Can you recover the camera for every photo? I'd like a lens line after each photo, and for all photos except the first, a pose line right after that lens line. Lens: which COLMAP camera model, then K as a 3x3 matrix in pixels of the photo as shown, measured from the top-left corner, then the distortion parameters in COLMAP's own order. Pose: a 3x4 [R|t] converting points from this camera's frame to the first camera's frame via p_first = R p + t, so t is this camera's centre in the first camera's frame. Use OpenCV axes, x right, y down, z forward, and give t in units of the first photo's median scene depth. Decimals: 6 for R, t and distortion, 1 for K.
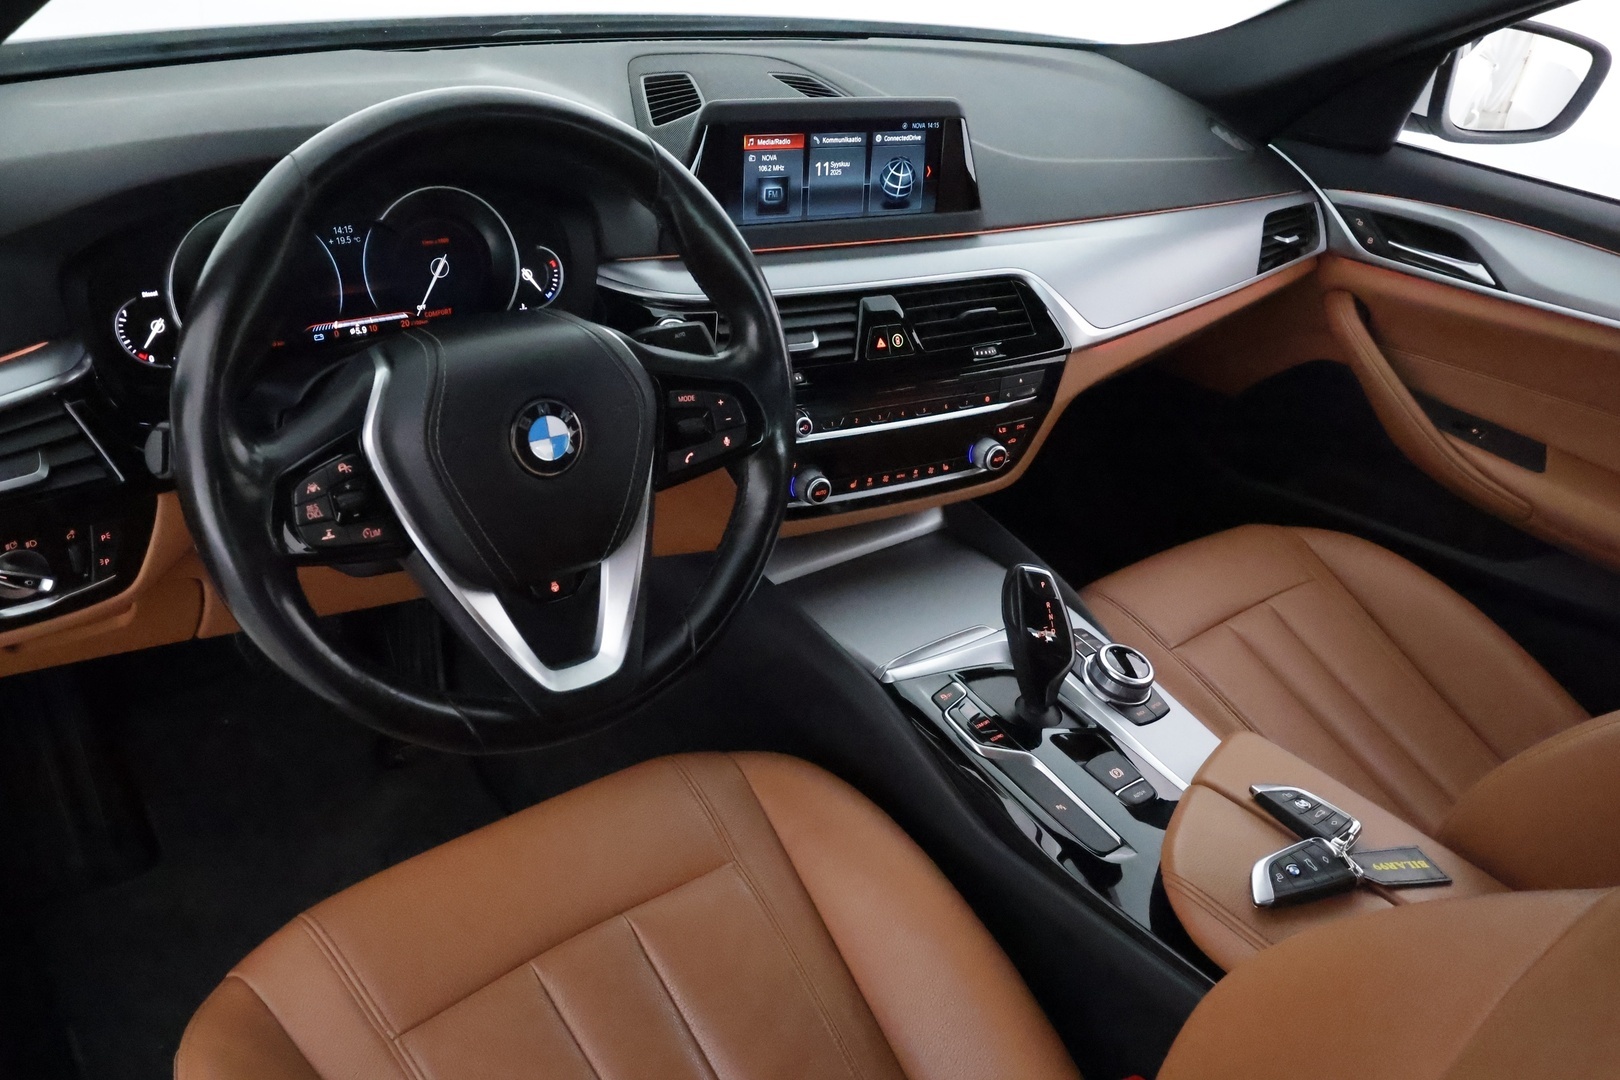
lens RADIAL K [[1272.3, 0, 809.8], [0, 1272.3, 549.3], [0, 0, 1]] dist [-0.004736, -0.000344]
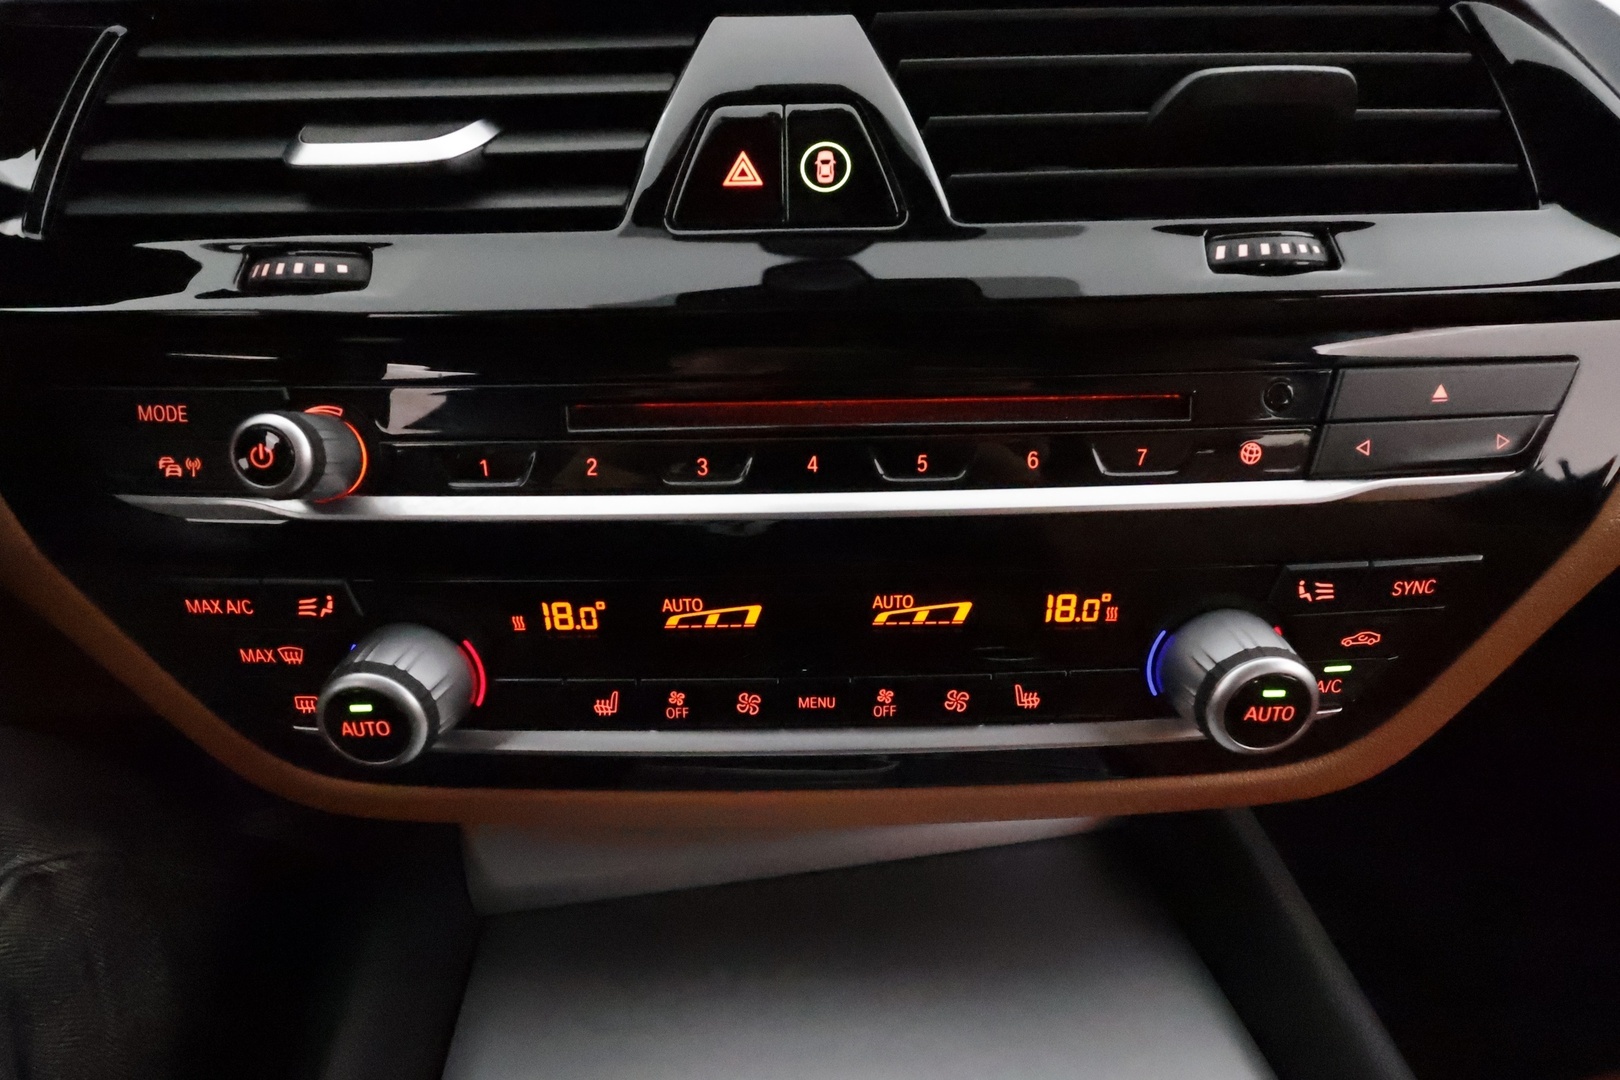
lens RADIAL K [[753.6, 0, 816.5], [0, 753.6, 537.6], [0, 0, 1]] dist [-0.000156, -0.000780]
pose [[0.856708, 0.127814, -0.499715, 0.152472], [-0.165123, 0.985787, -0.030947, -0.090647], [0.488658, 0.109027, 0.865637, 0.898958]]
